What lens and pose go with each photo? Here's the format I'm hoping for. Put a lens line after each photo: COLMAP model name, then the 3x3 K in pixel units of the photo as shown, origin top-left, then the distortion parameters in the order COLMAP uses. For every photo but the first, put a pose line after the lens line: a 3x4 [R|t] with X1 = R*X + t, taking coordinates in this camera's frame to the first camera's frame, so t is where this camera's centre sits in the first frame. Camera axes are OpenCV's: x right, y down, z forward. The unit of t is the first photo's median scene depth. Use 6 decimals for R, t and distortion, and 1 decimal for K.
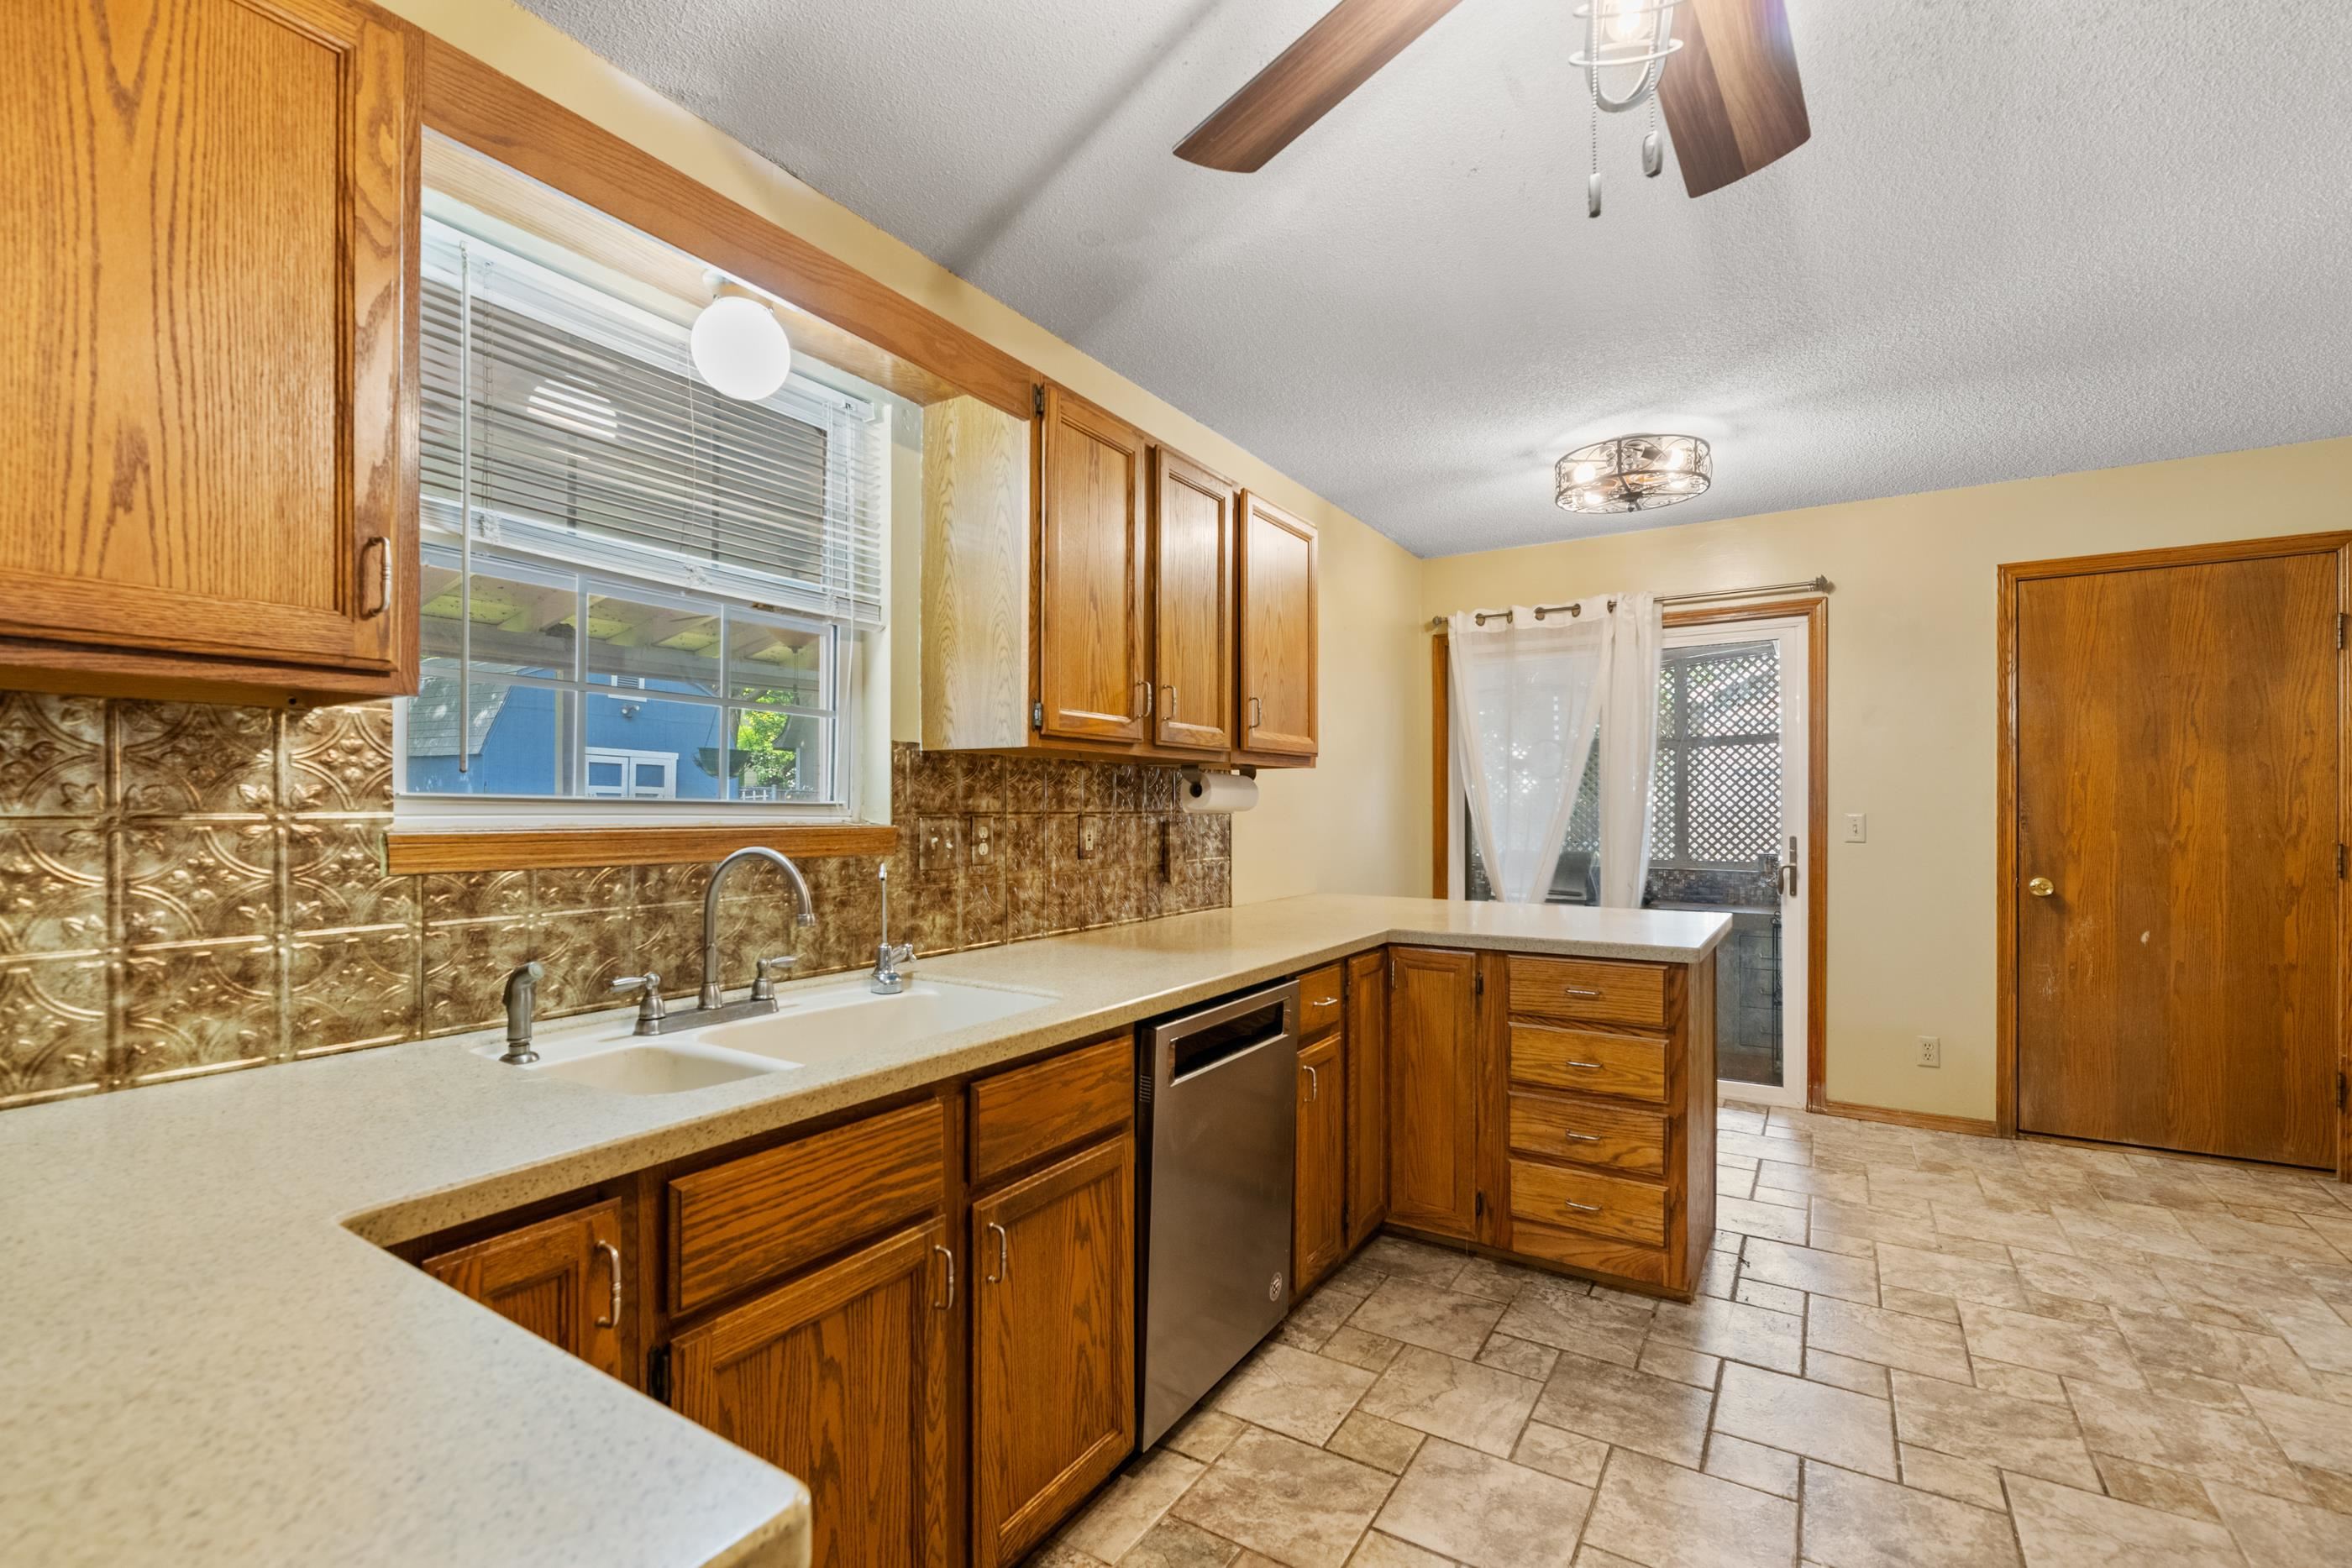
lens RADIAL K [[1026.7, 0, 1167.1], [0, 1026.7, 811.6], [0, 0, 1]] dist [-0.003832, -0.000445]
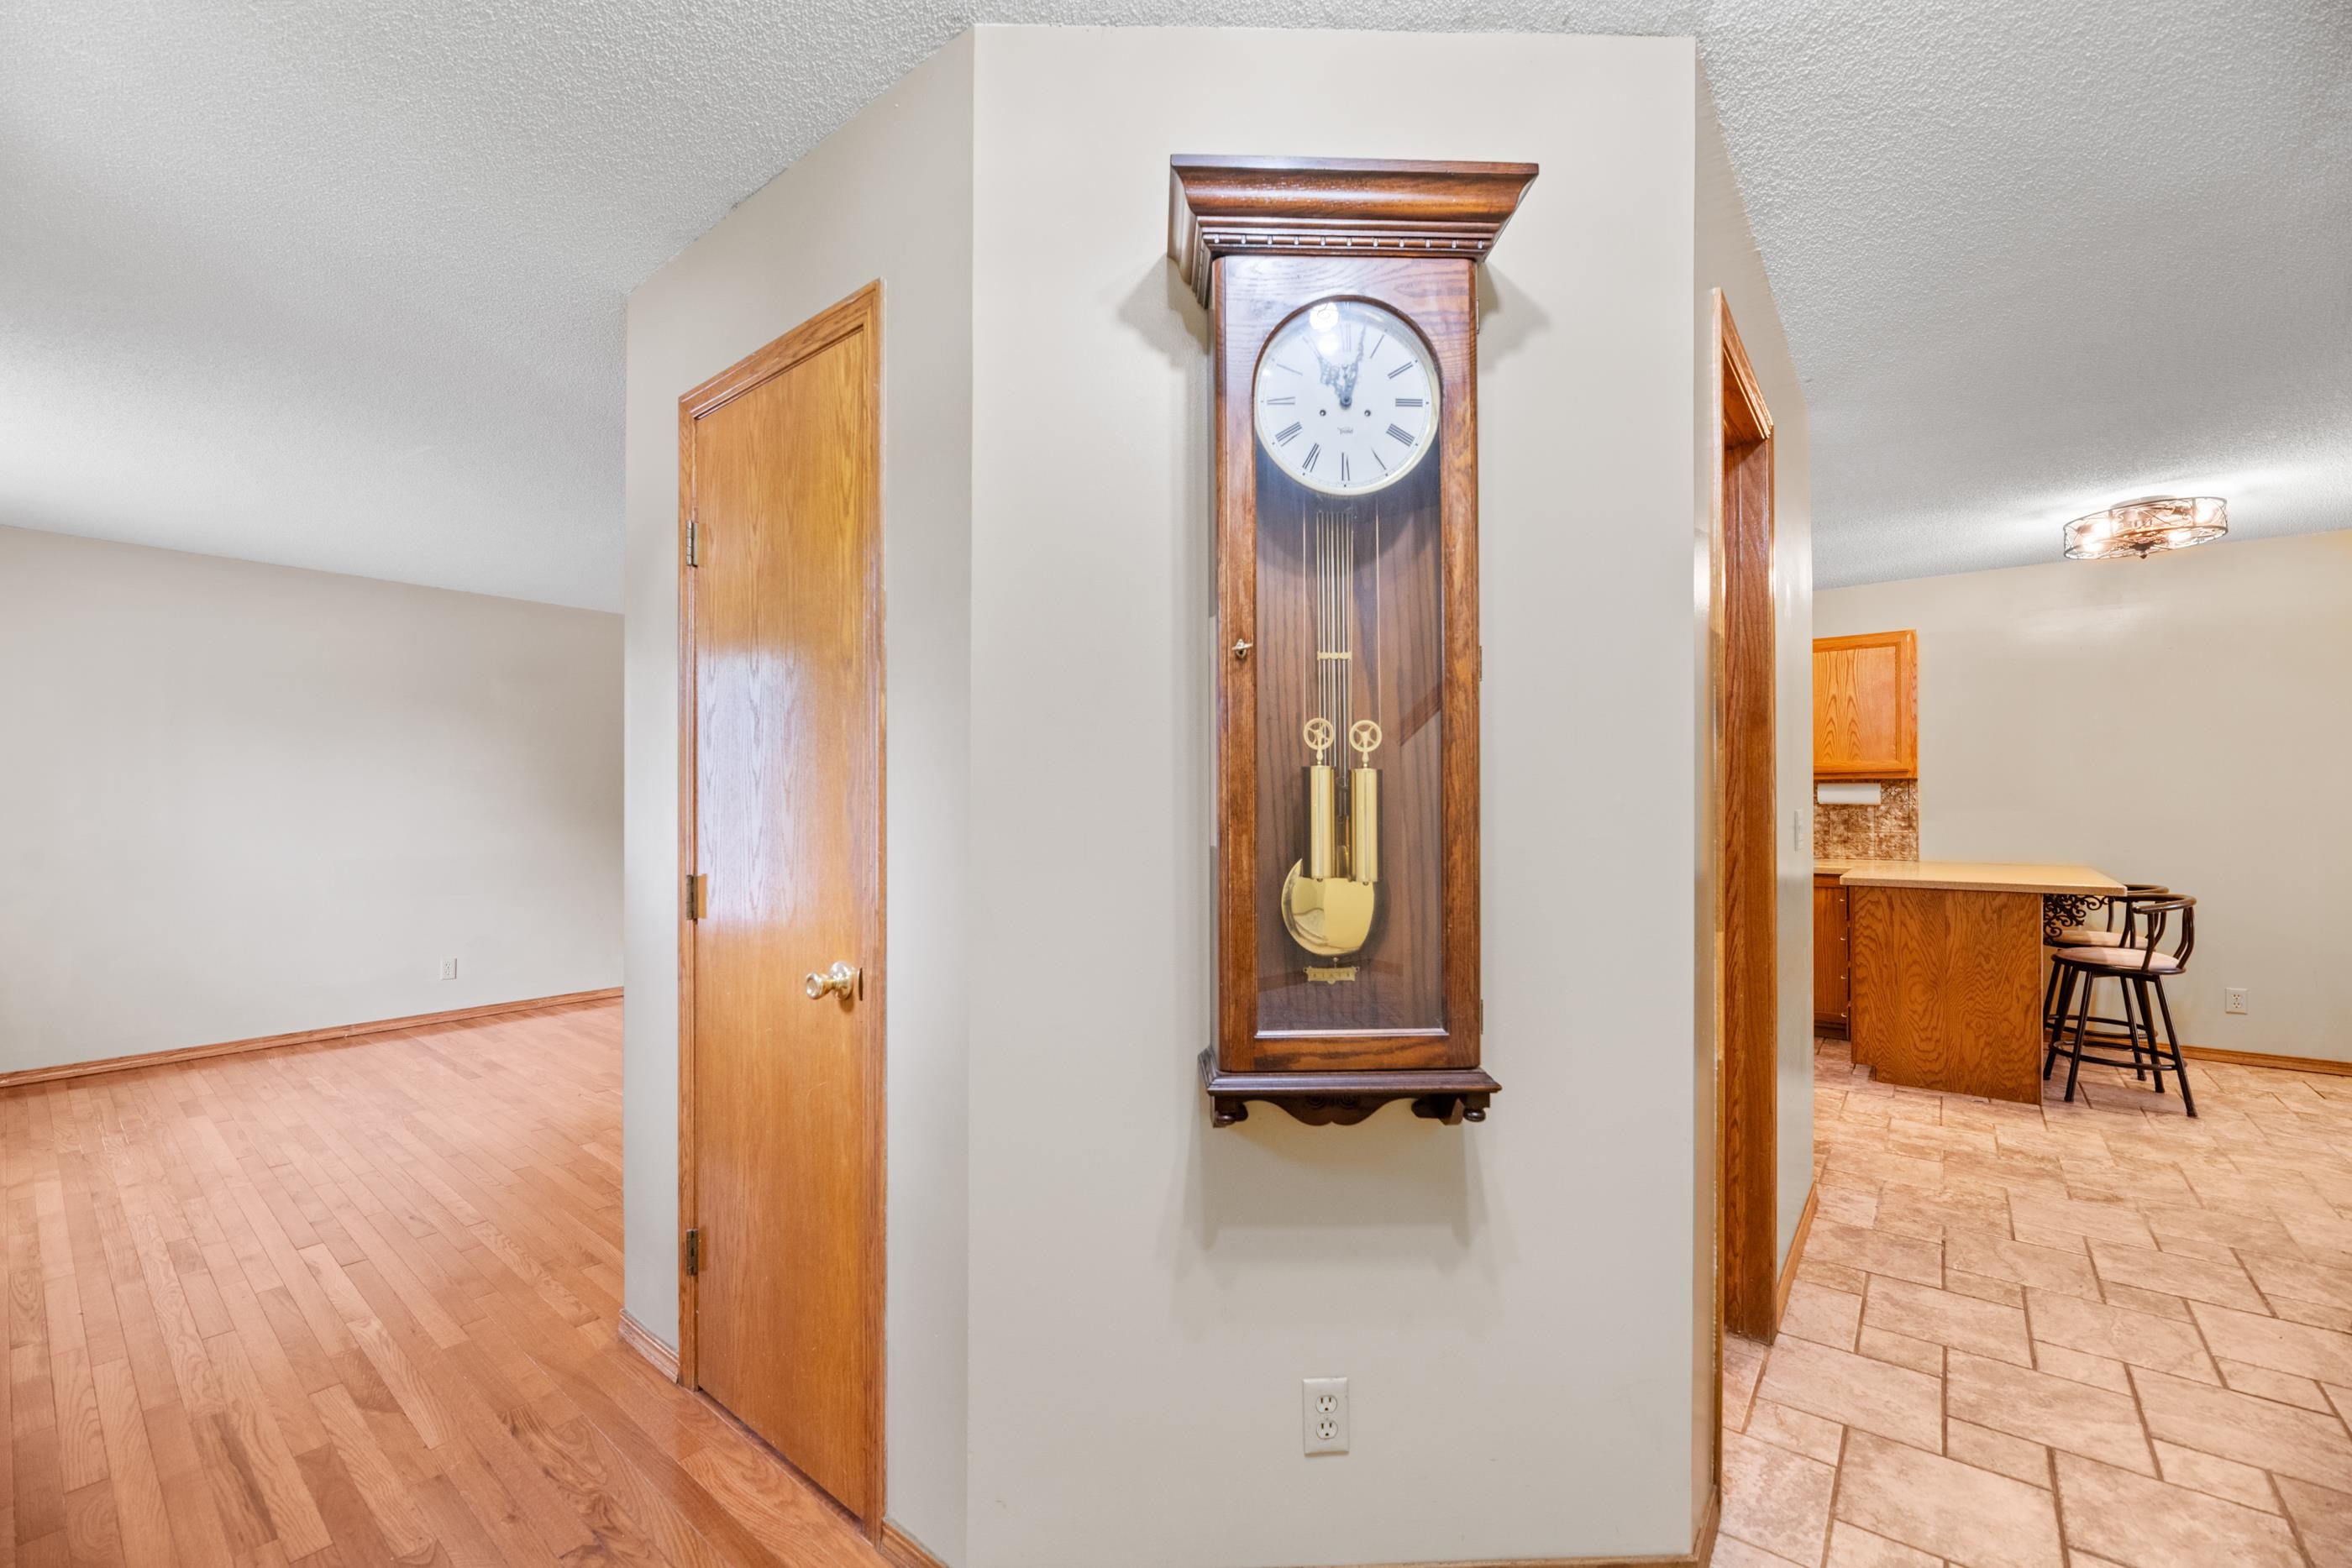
lens RADIAL K [[962.1, 0, 1169.4], [0, 962.1, 799.9], [0, 0, 1]] dist [-0.002544, -0.000575]
pose [[-0.103896, -0.001023, -0.994588, 2.302747], [0.000512, 0.999999, -0.001082, -0.006238], [0.994588, -0.000621, -0.103895, -0.041027]]
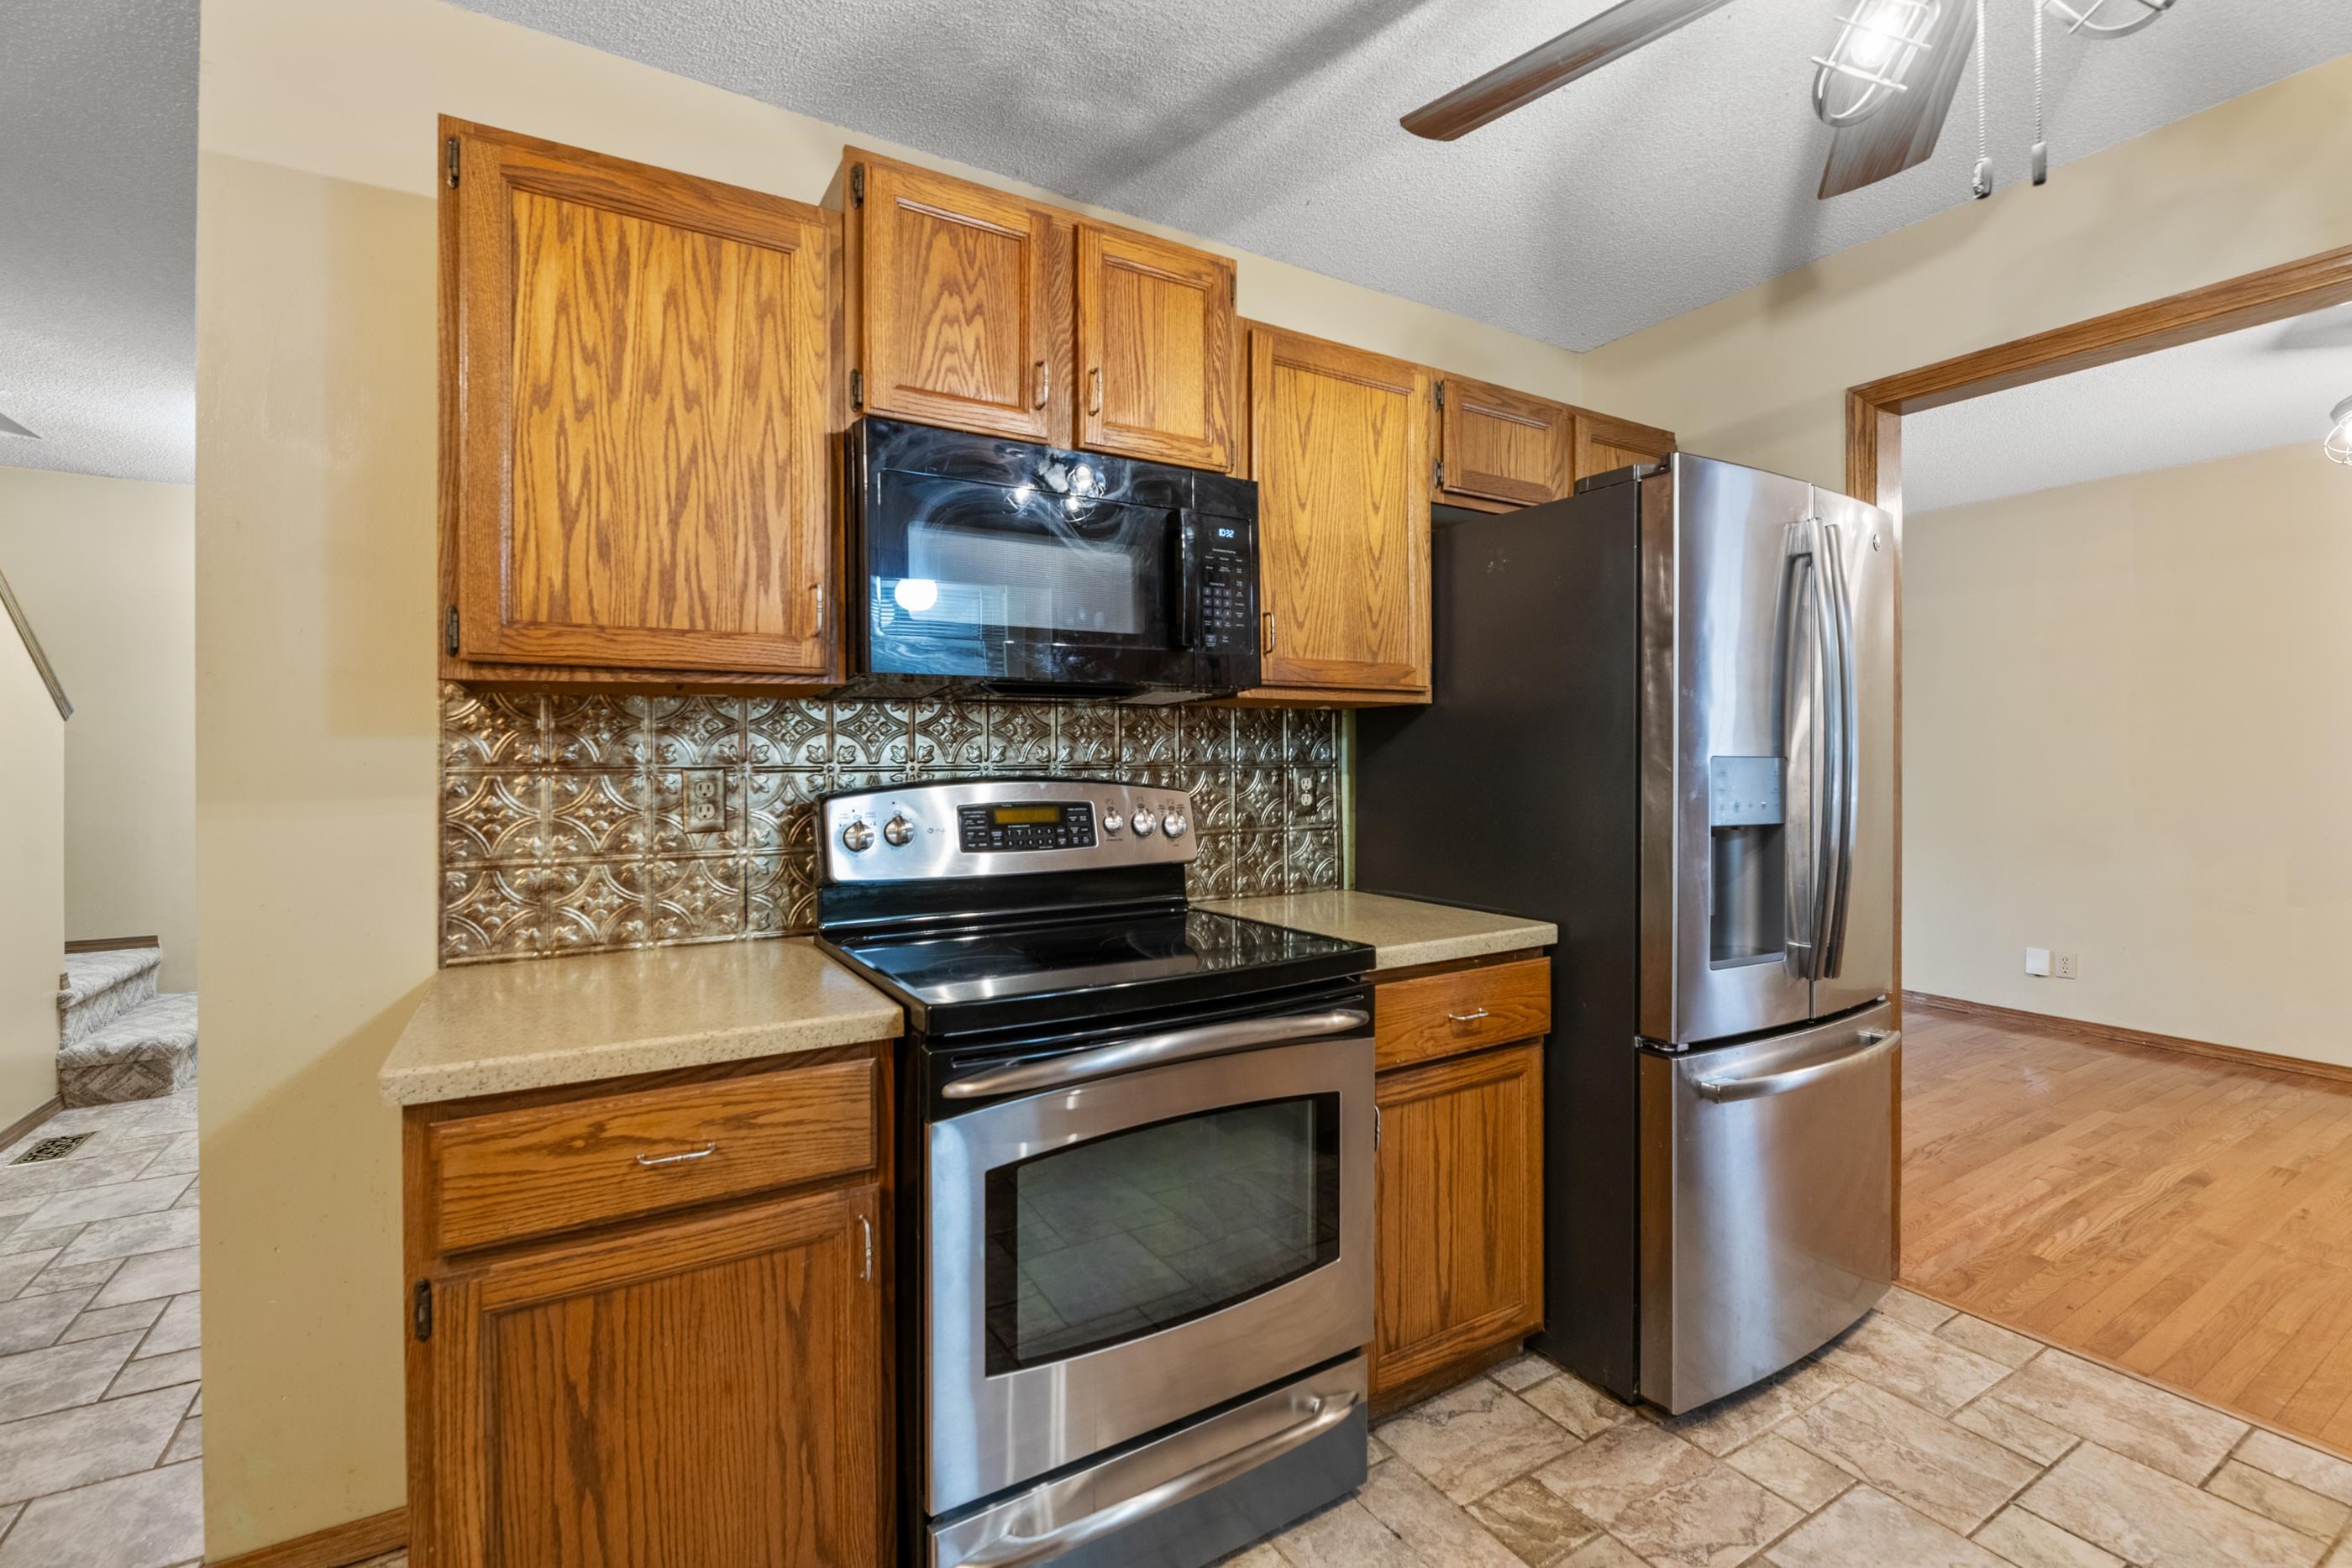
lens RADIAL K [[1027.2, 0, 1171.6], [0, 1027.2, 757.5], [0, 0, 1]] dist [-0.002814, -0.000955]
pose [[-0.899653, 0.001338, 0.436604, 0.297315], [0.002578, 0.999994, 0.002246, -0.003724], [-0.436598, 0.003146, -0.899651, 0.903615]]
